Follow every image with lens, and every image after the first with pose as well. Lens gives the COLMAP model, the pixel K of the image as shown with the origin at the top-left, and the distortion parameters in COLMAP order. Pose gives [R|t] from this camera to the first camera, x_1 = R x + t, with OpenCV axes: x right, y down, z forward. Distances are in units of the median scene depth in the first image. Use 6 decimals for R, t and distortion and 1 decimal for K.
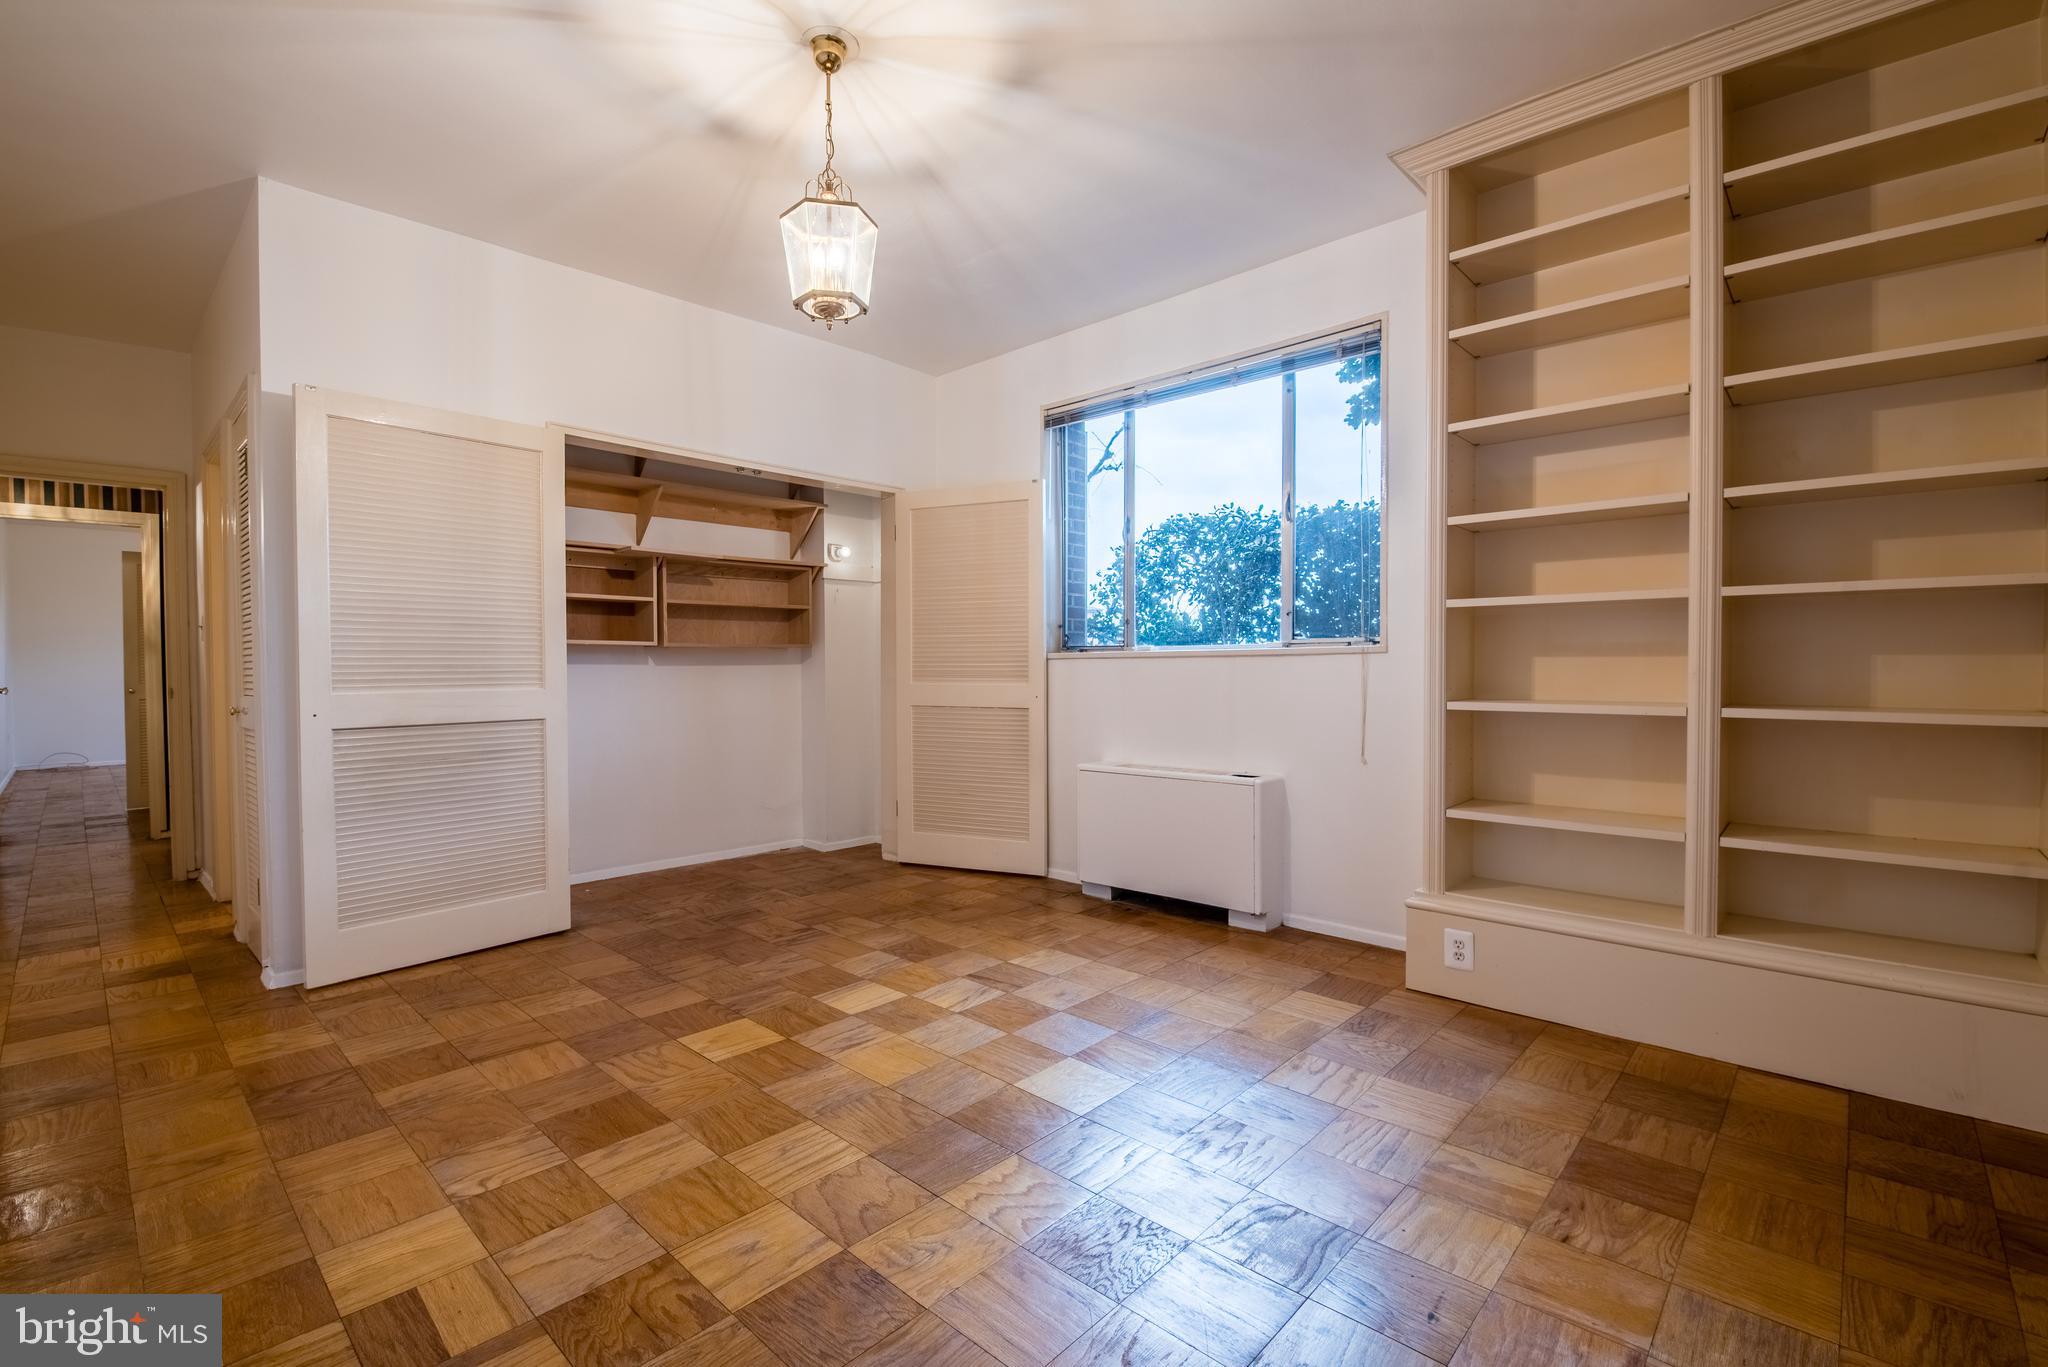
lens RADIAL K [[894.4, 0, 1024.0], [0, 894.4, 683.5], [0, 0, 1]] dist [0.001213, -0.009580]
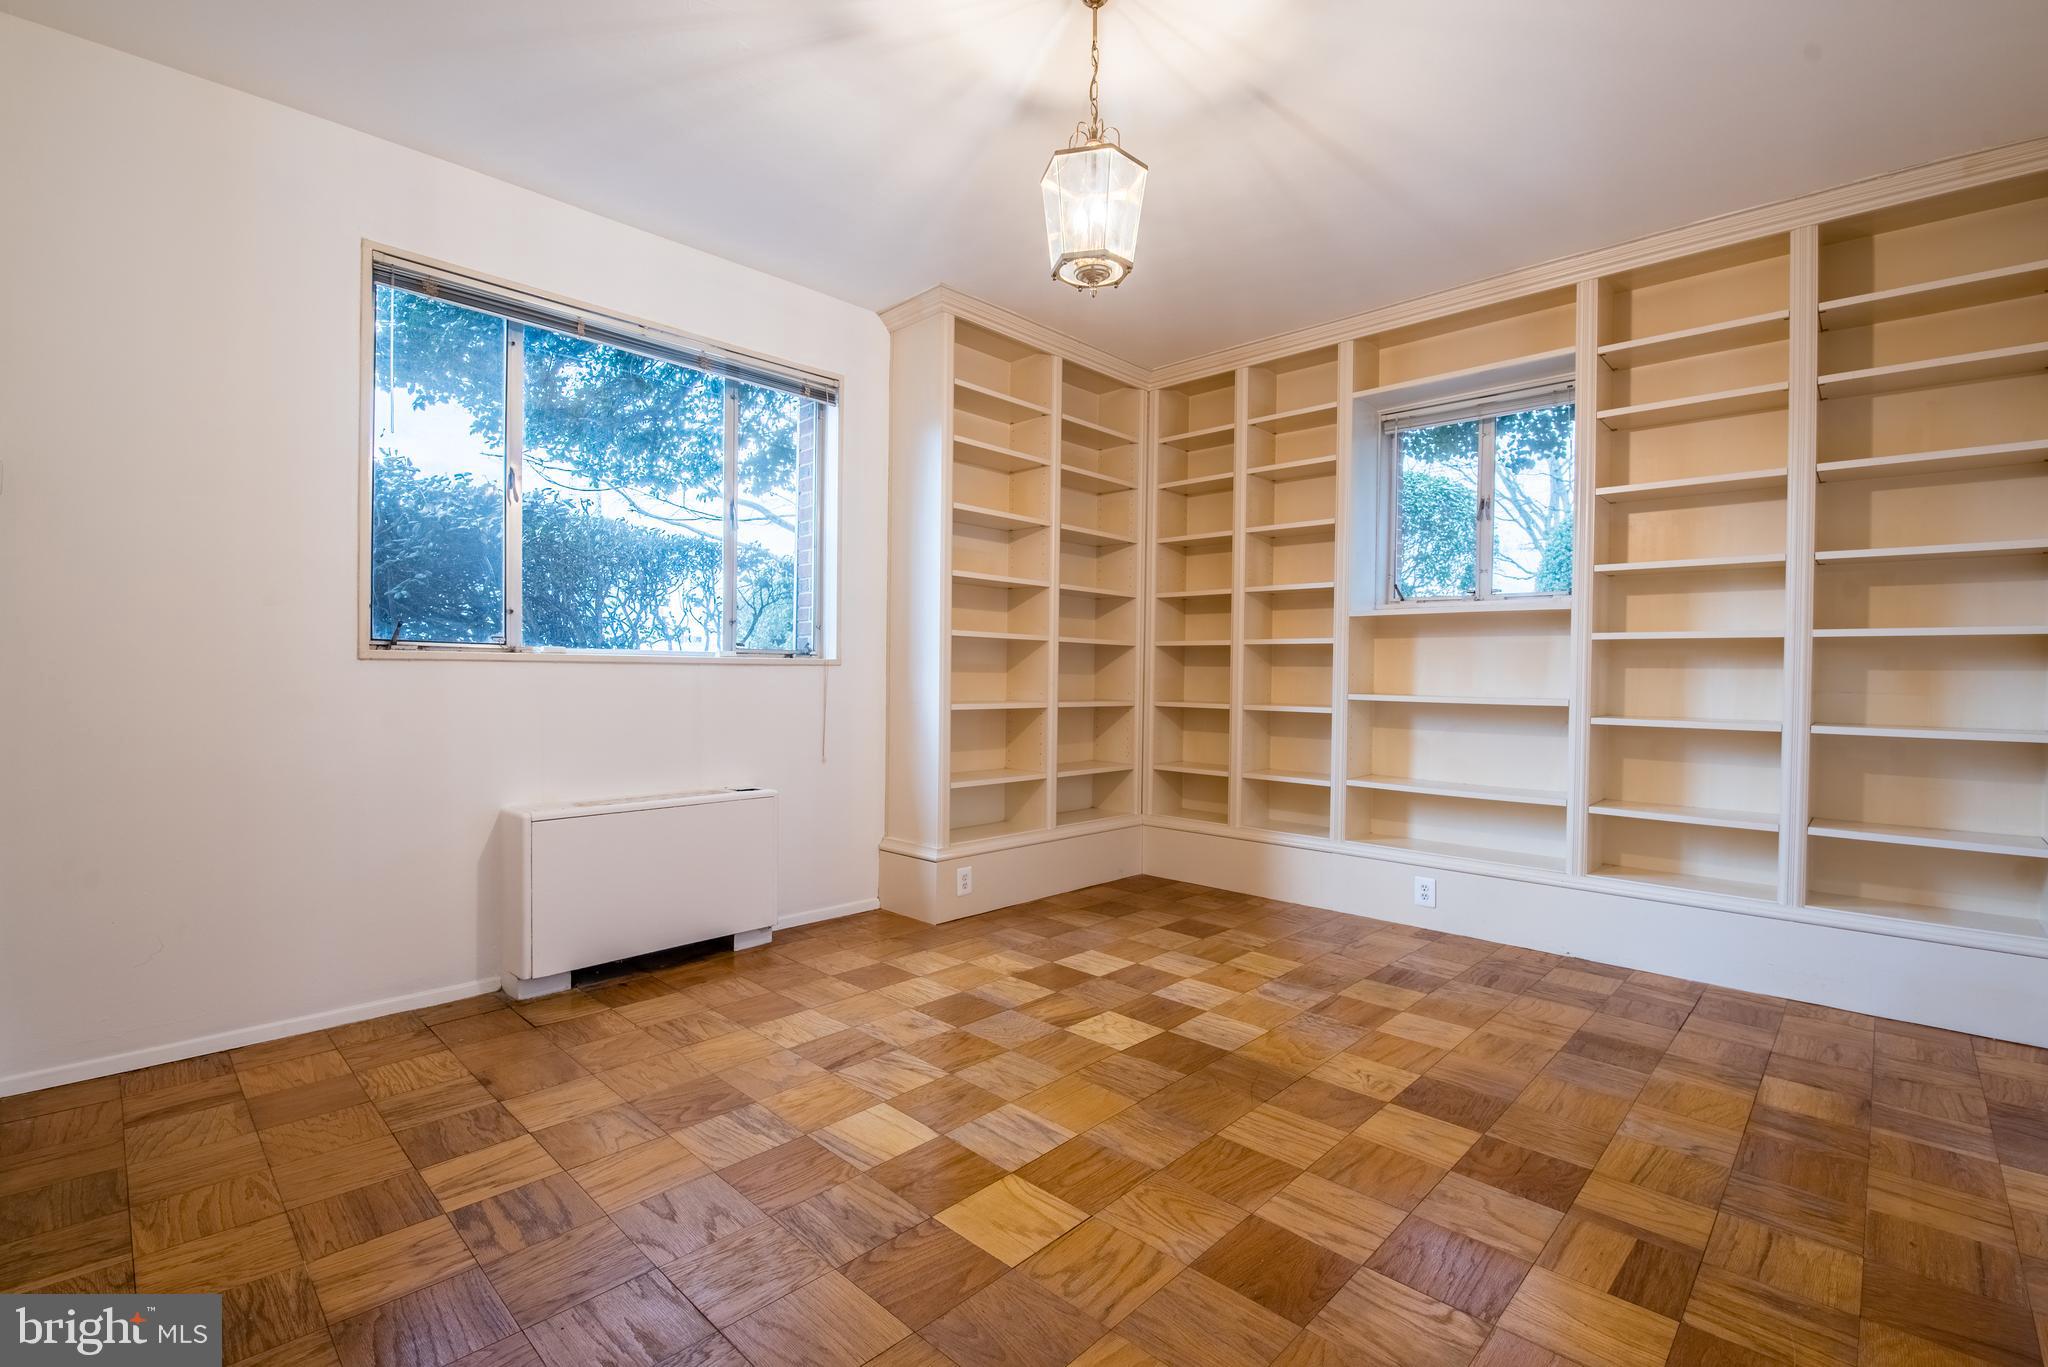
lens RADIAL K [[894.4, 0, 1024.0], [0, 894.4, 683.5], [0, 0, 1]] dist [0.001213, -0.009580]
pose [[0.027303, -0.003939, 0.999619, -0.930789], [0.006289, 0.999973, 0.003768, -0.017136], [-0.999607, 0.006184, 0.027327, 0.885087]]
